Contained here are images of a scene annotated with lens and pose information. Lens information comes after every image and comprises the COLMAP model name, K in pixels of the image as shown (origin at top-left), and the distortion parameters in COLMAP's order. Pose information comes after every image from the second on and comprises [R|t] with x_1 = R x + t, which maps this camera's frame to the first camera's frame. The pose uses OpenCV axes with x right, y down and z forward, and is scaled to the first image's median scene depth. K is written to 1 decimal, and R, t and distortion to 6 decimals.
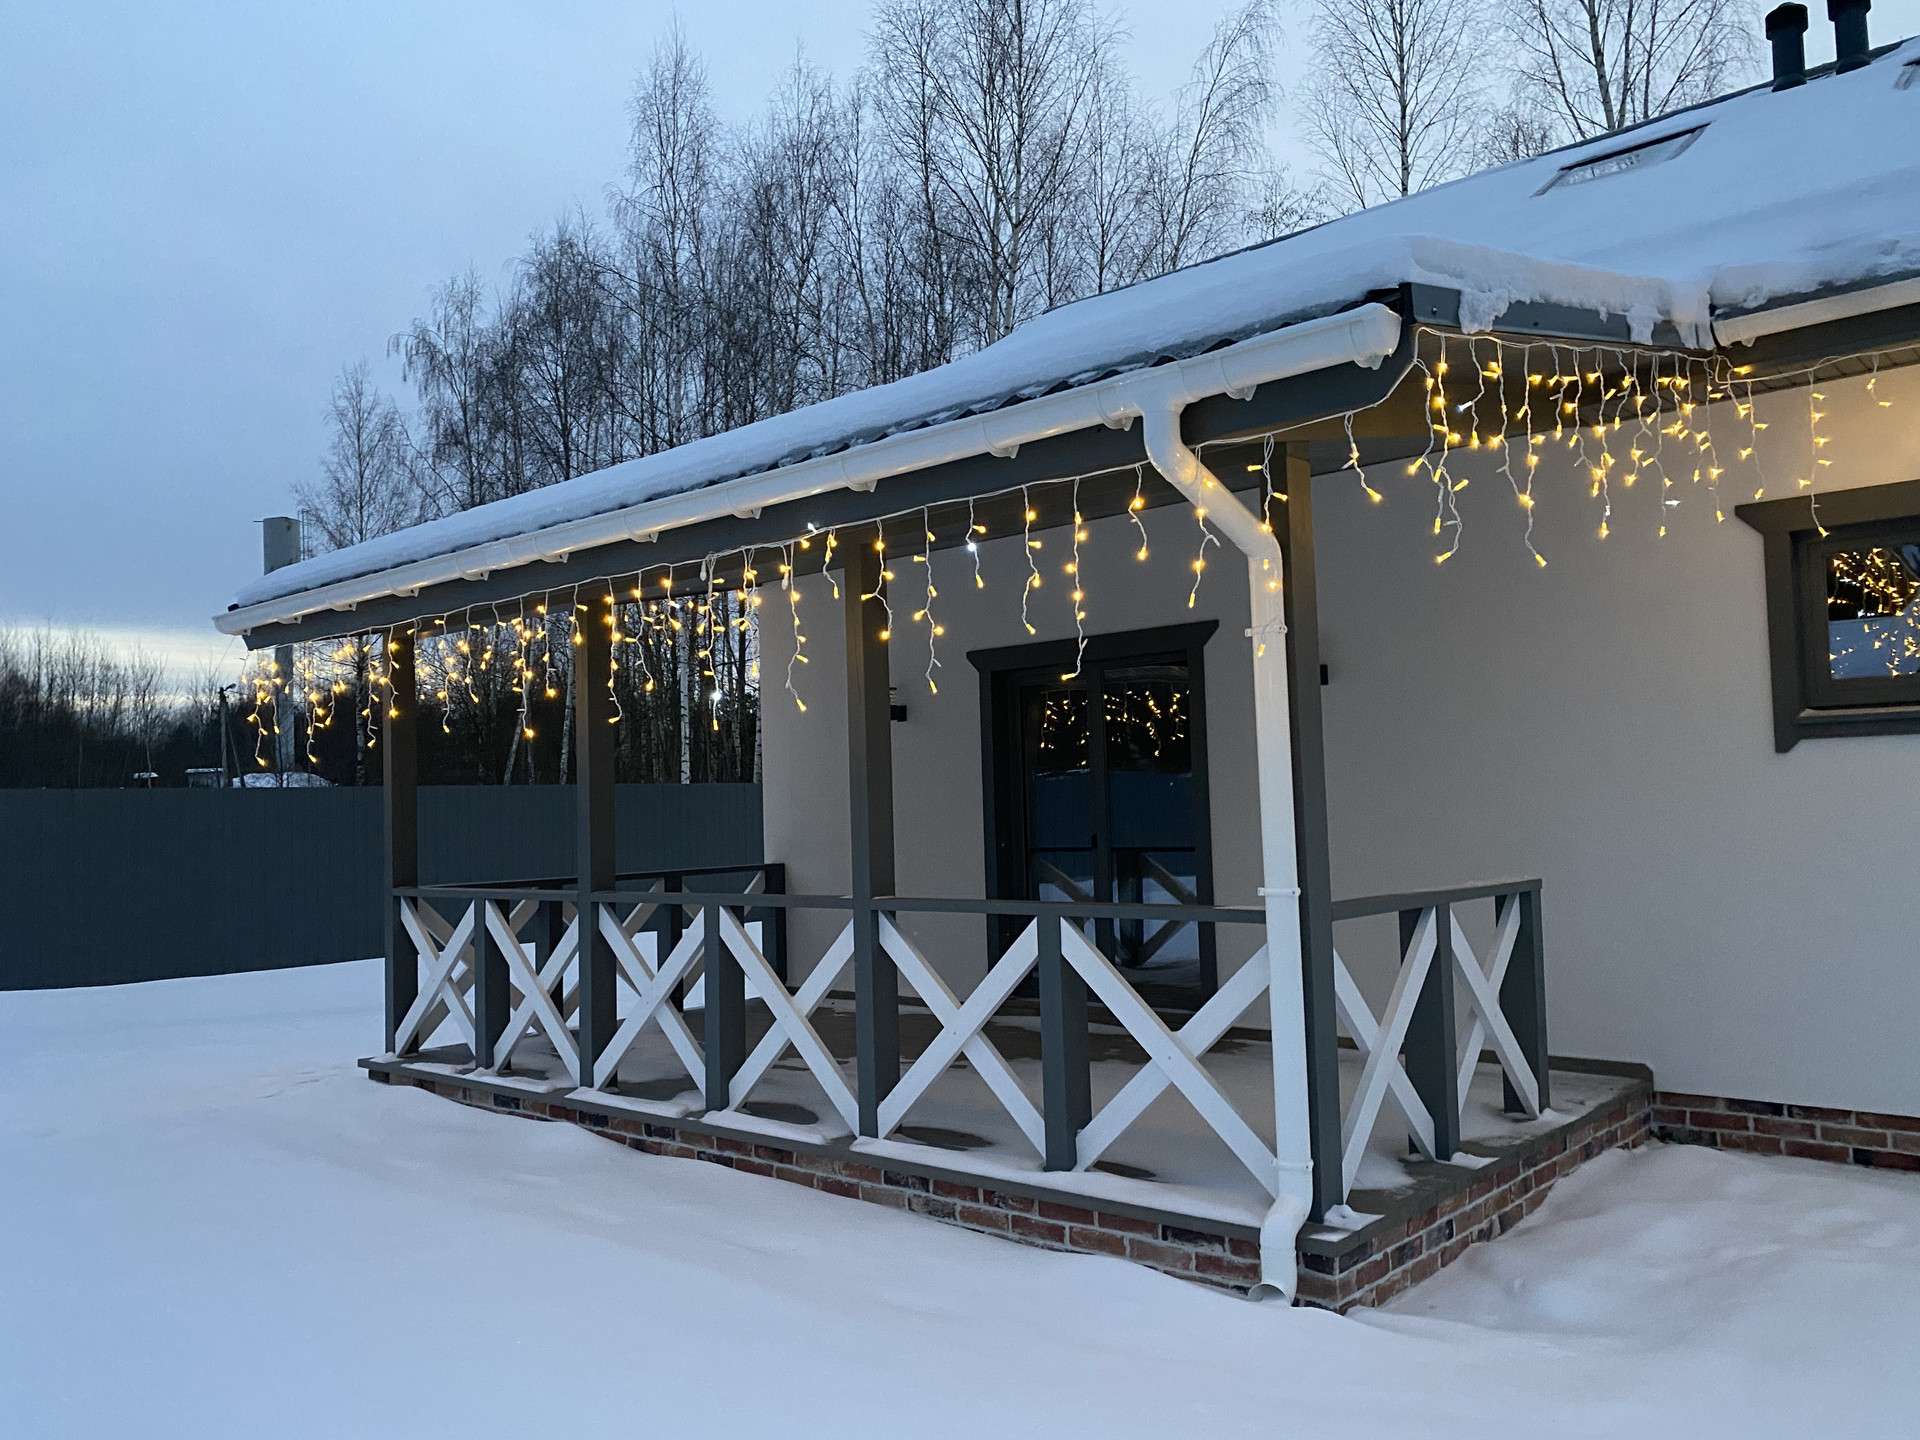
lens RADIAL K [[1448.8, 0, 960.0], [0, 1448.8, 720.0], [0, 0, 1]] dist [0.034782, -0.028849]
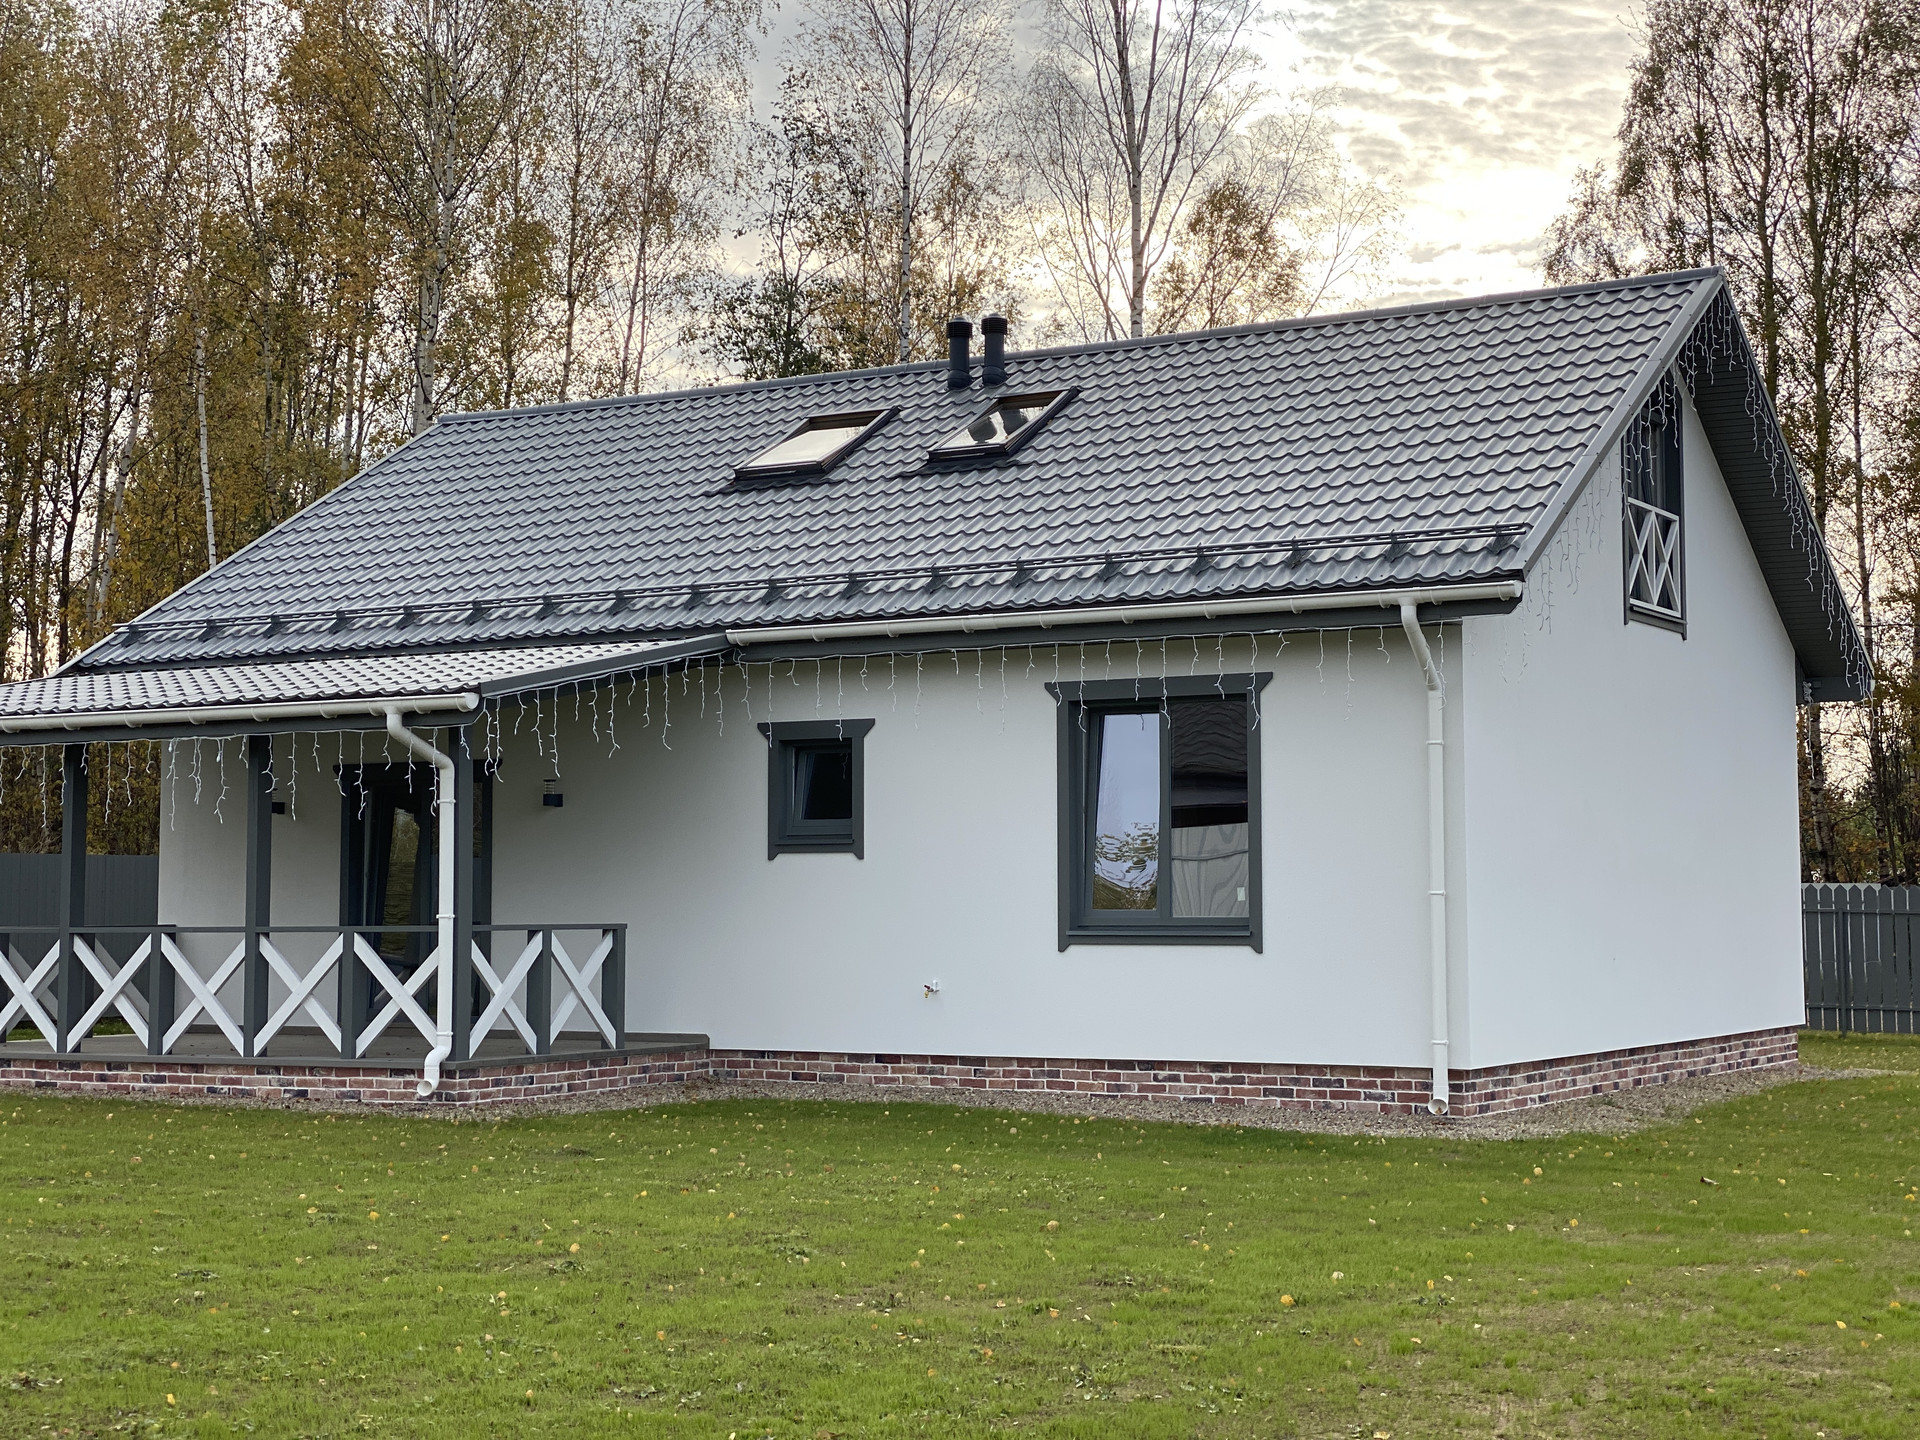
lens RADIAL K [[2859.2, 0, 953.4], [0, 2859.2, 689.9], [0, 0, 1]] dist [0.103322, 0.046353]
pose [[0.982327, 0.040425, 0.182757, 0.126045], [-0.037696, 0.999120, -0.018381, -0.139988], [-0.183339, 0.011167, 0.982986, -2.720778]]
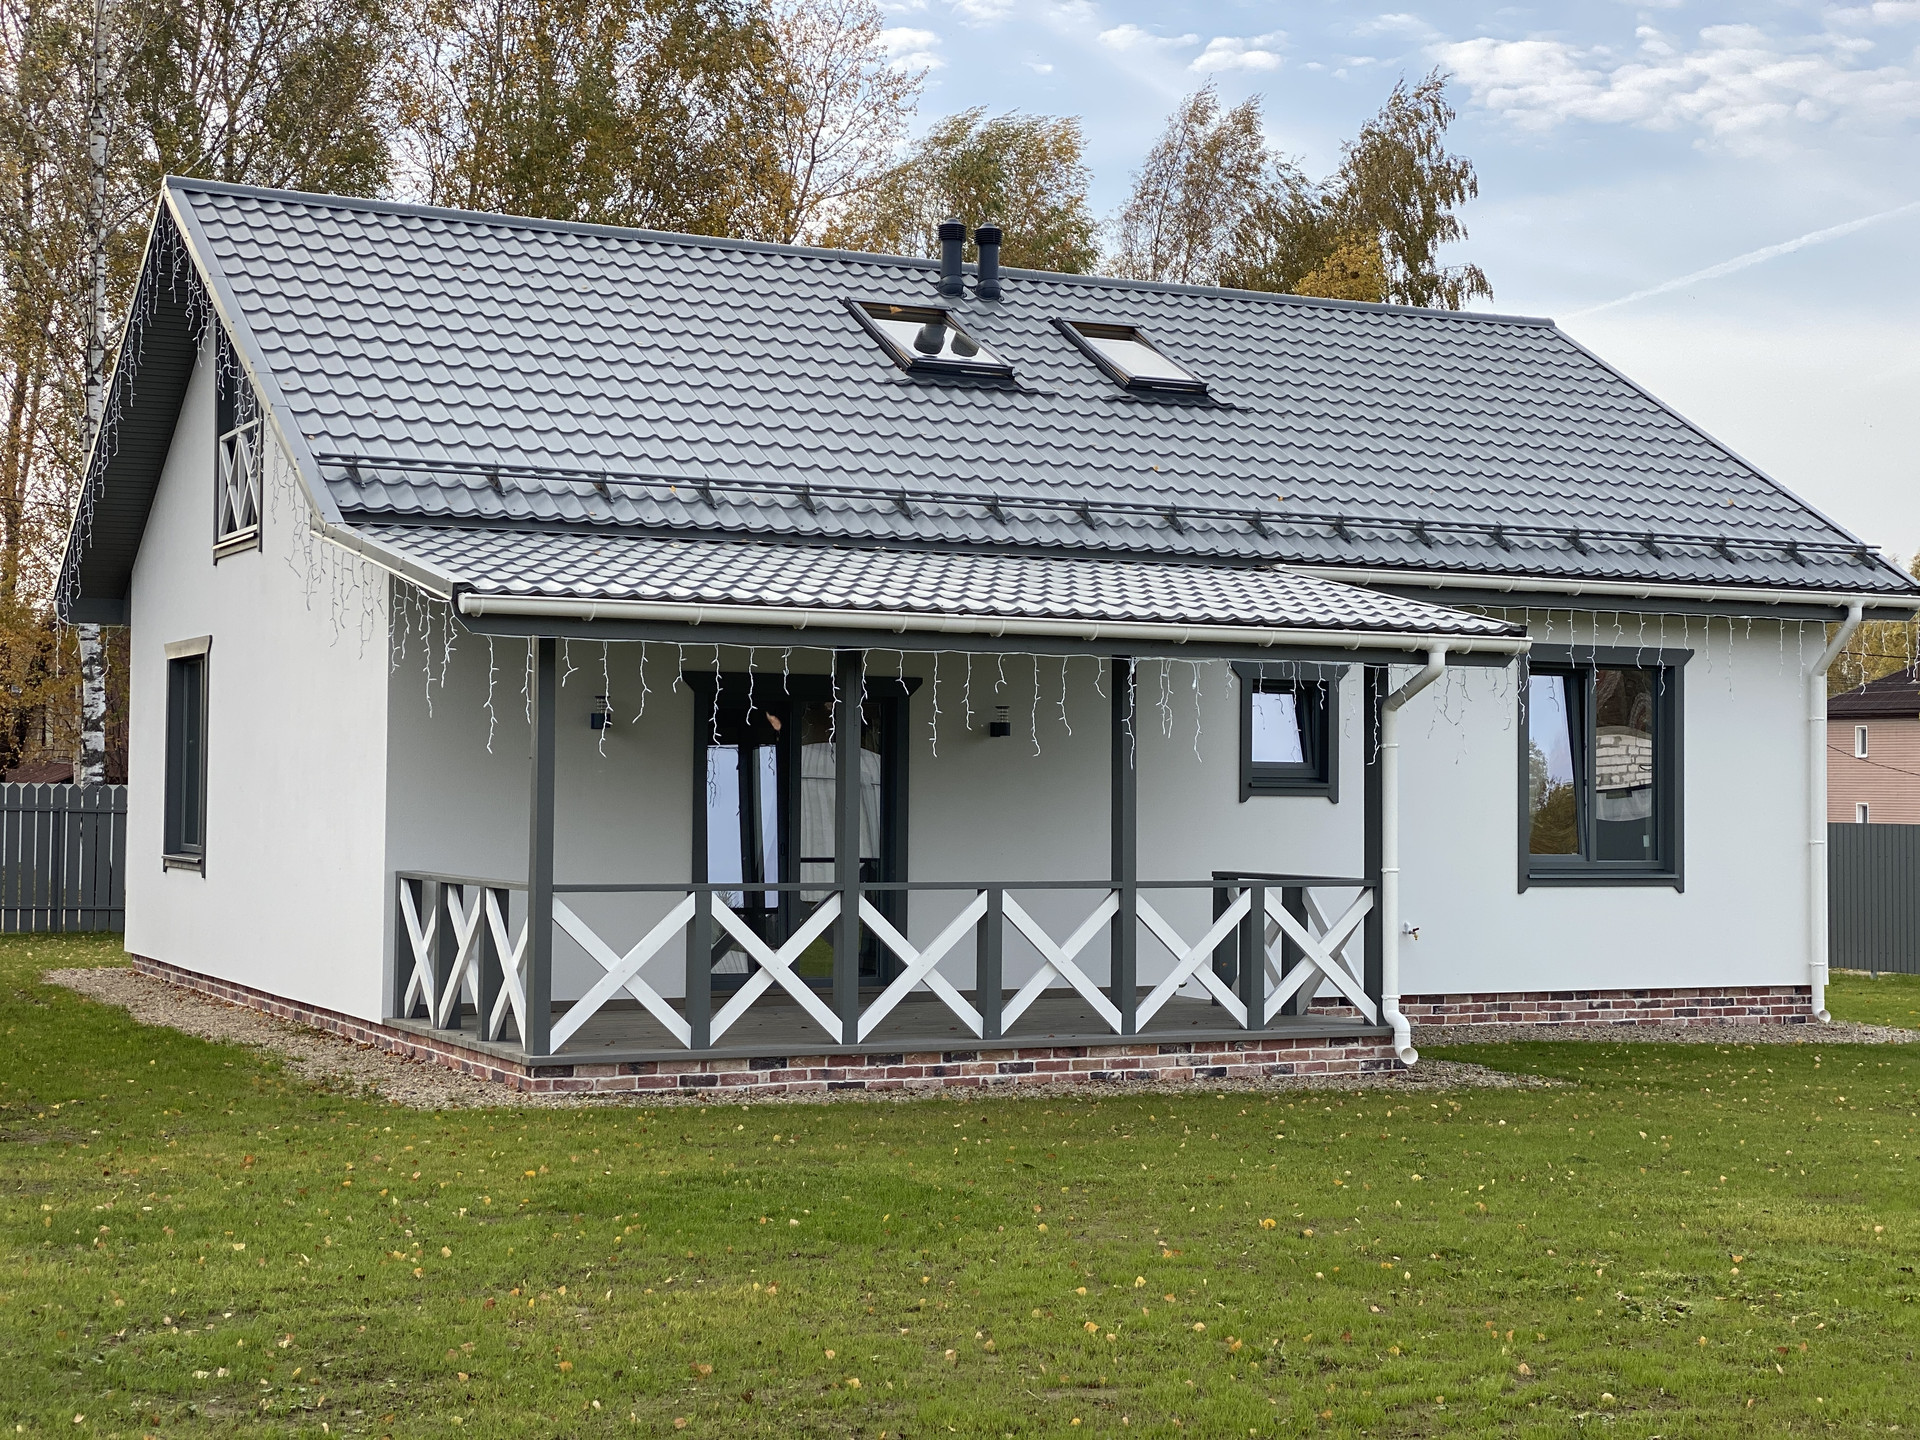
lens RADIAL K [[2859.2, 0, 953.4], [0, 2859.2, 689.9], [0, 0, 1]] dist [0.103322, 0.046353]
pose [[0.364645, 0.068379, 0.928632, -2.938330], [-0.081051, 0.995846, -0.041502, 0.064700], [-0.927612, -0.060133, 0.368672, 0.062566]]
